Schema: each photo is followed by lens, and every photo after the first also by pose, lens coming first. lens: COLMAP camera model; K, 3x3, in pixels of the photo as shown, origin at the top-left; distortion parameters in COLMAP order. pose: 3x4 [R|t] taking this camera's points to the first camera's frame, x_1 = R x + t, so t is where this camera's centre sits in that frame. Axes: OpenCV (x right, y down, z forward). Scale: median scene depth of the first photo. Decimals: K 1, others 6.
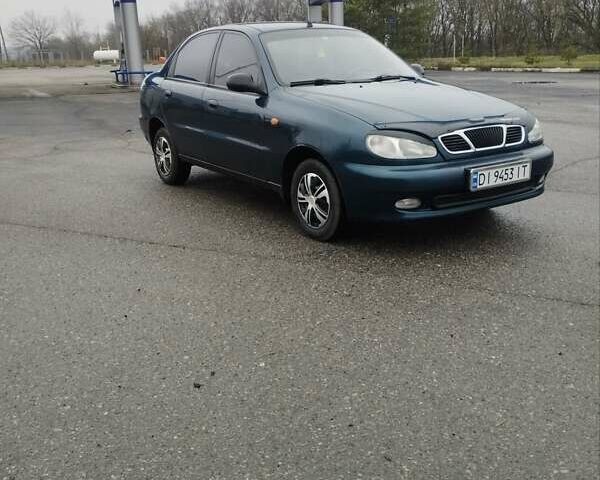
lens RADIAL K [[653.1, 0, 300.0], [0, 653.1, 240.0], [0, 0, 1]] dist [0.067493, -0.049654]
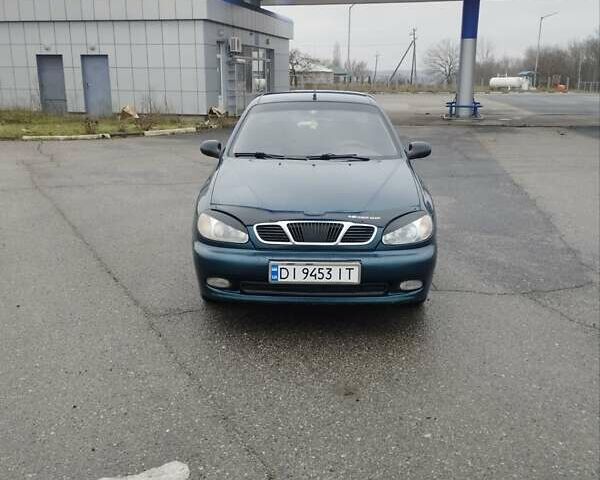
lens RADIAL K [[653.1, 0, 300.0], [0, 653.1, 240.0], [0, 0, 1]] dist [0.067493, -0.049654]
pose [[0.826851, 0.168170, -0.536690, 0.791953], [-0.186416, 0.982255, 0.020586, -0.161389], [0.530628, 0.083026, 0.843529, 0.166141]]
